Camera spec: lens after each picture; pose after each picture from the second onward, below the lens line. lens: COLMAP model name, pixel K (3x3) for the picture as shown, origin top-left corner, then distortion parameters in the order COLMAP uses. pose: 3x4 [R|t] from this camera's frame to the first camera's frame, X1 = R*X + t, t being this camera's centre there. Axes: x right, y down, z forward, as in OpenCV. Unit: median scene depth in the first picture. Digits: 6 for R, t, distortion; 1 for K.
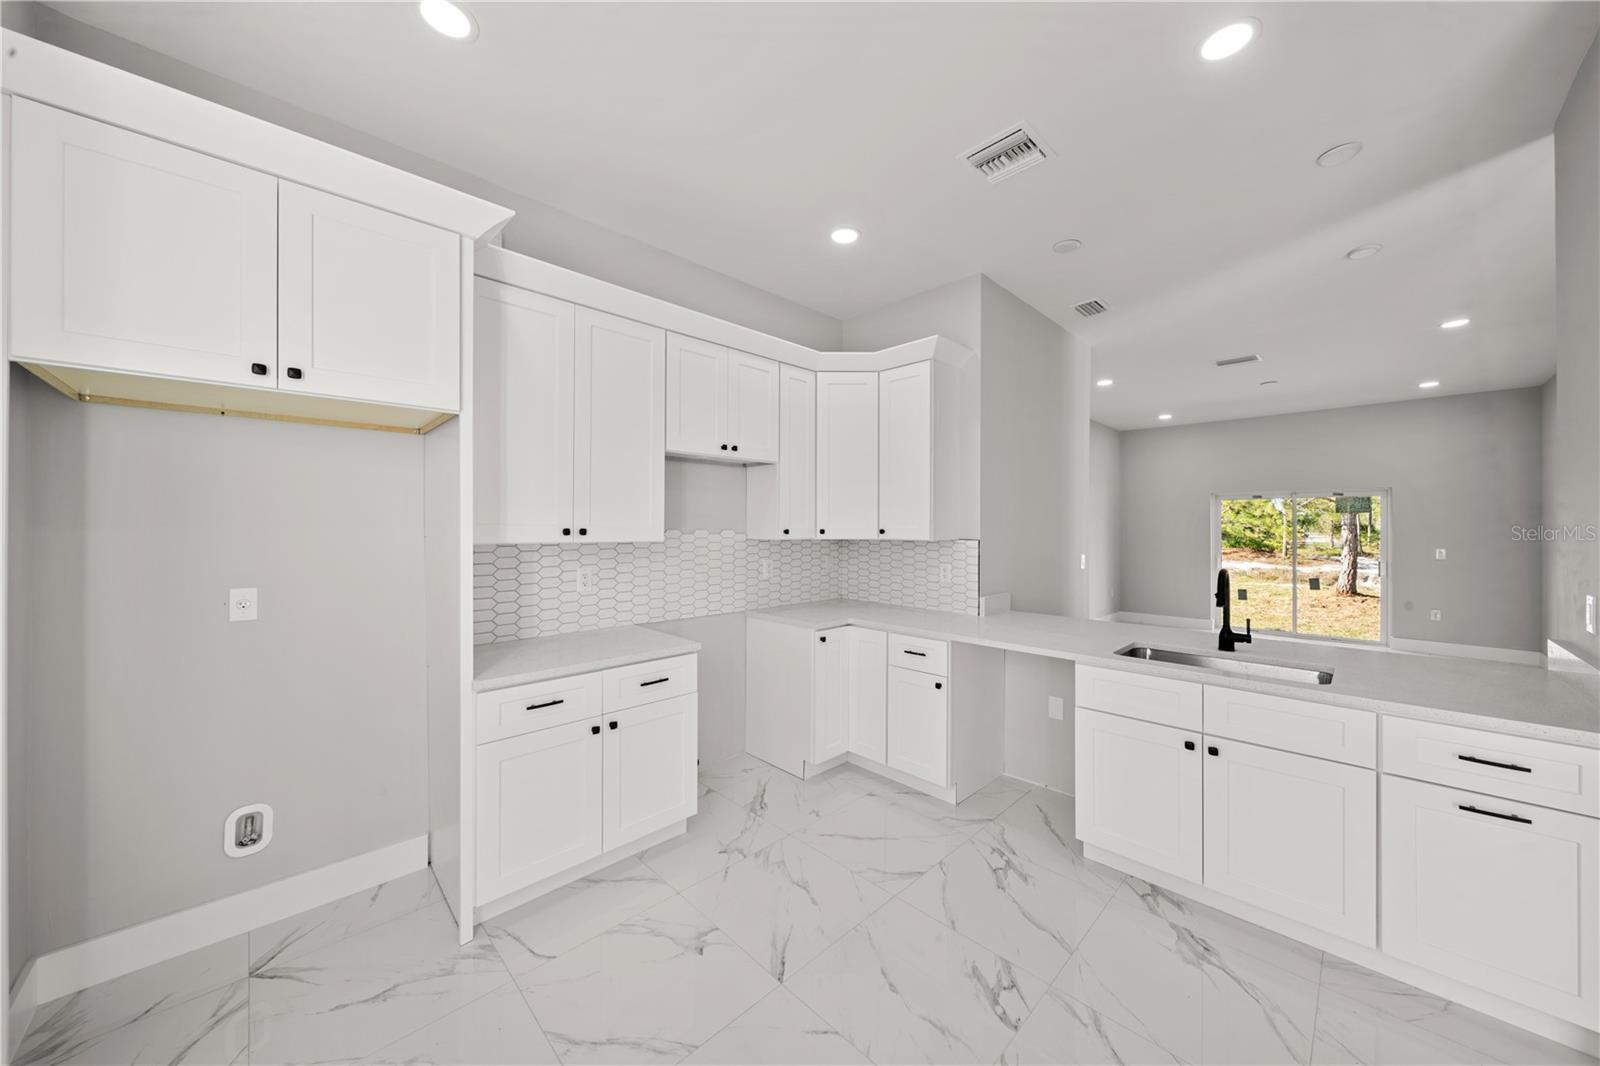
lens RADIAL K [[565.6, 0, 800.0], [0, 565.6, 533.0], [0, 0, 1]] dist [-0.010174, -0.000193]
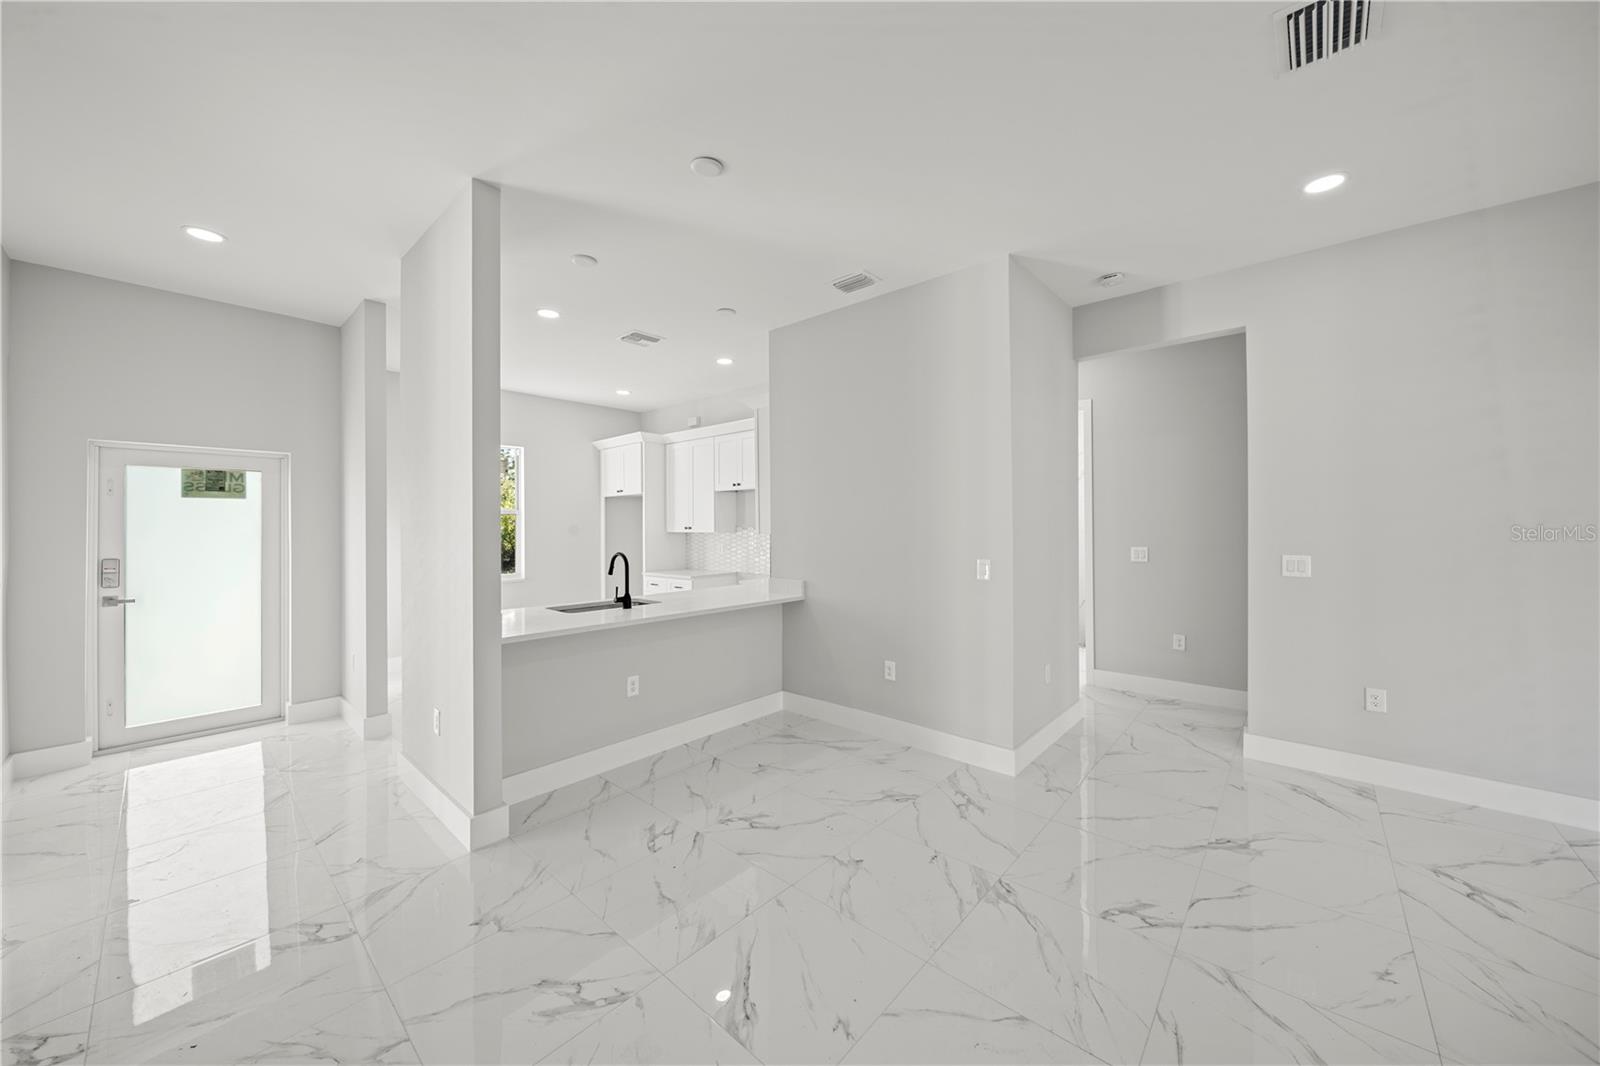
lens RADIAL K [[568.2, 0, 805.5], [0, 568.2, 517.6], [0, 0, 1]] dist [-0.006291, -0.000110]
pose [[0.064034, -0.017934, -0.997787, 1.891246], [-0.002662, 0.999832, -0.018142, -0.002212], [0.997944, 0.003818, 0.063976, 1.152071]]
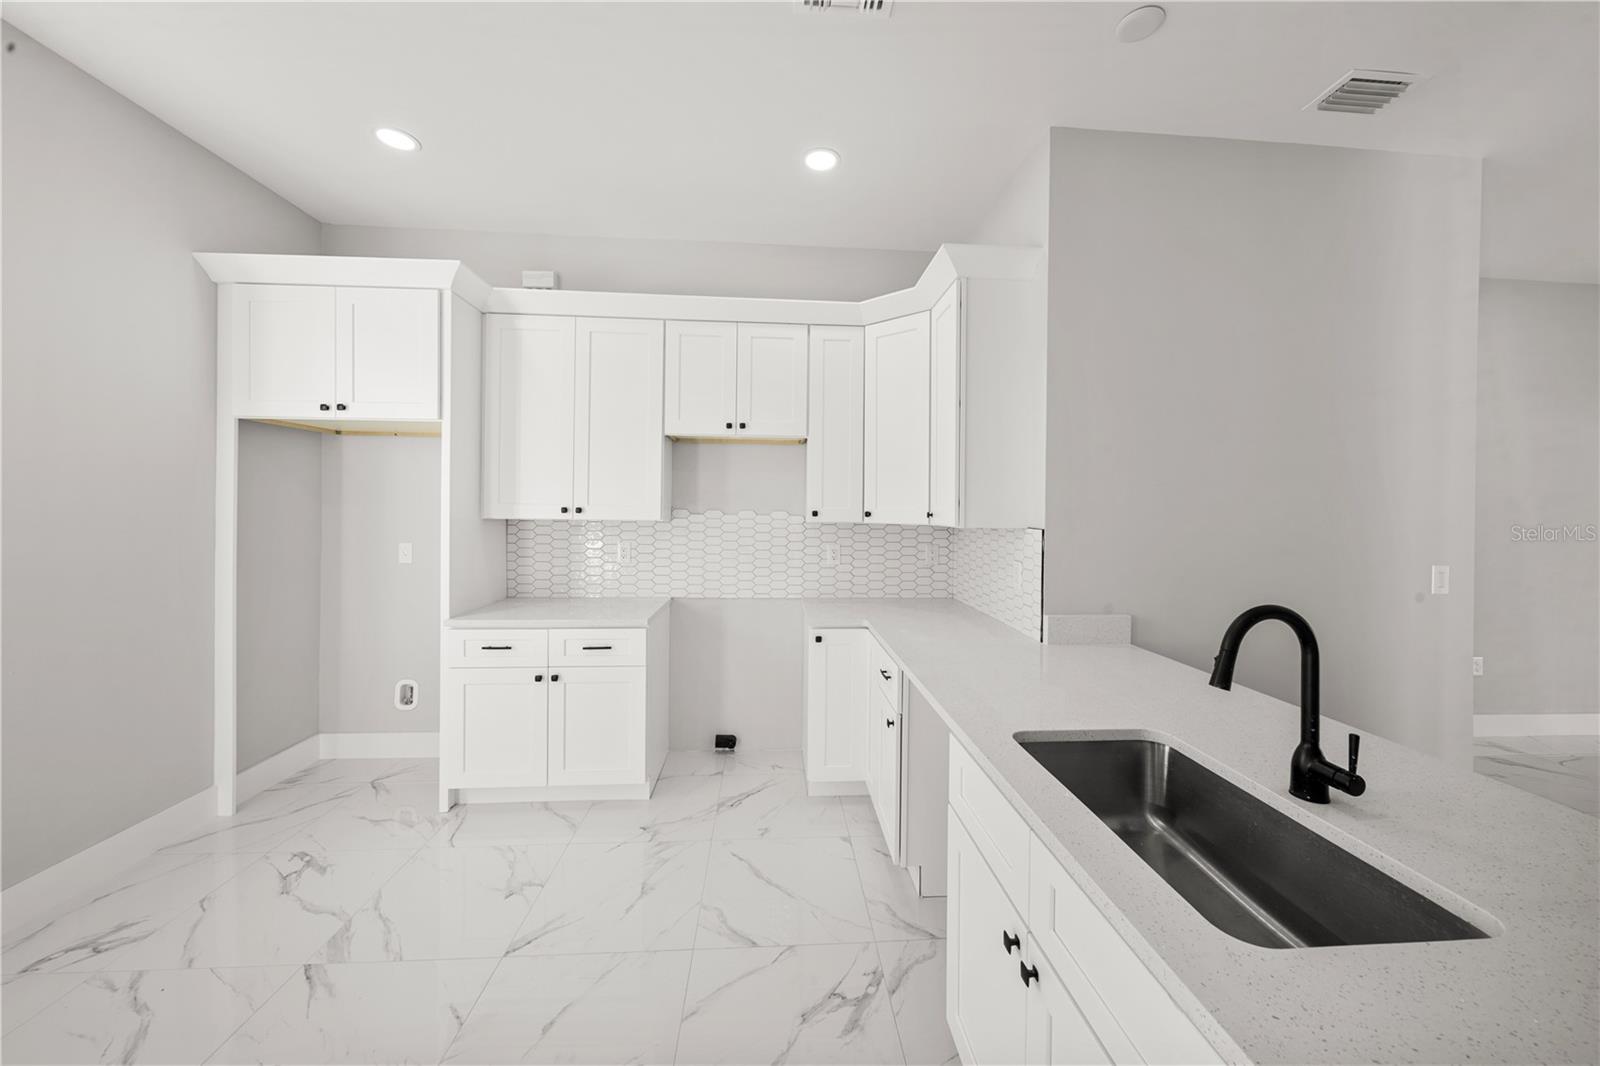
lens RADIAL K [[568.2, 0, 805.5], [0, 568.2, 517.6], [0, 0, 1]] dist [-0.006291, -0.000110]
pose [[0.756294, 0.015469, -0.654049, 0.626142], [-0.016253, 0.999856, 0.004854, -0.000051], [0.654030, 0.006959, 0.756436, 0.354692]]
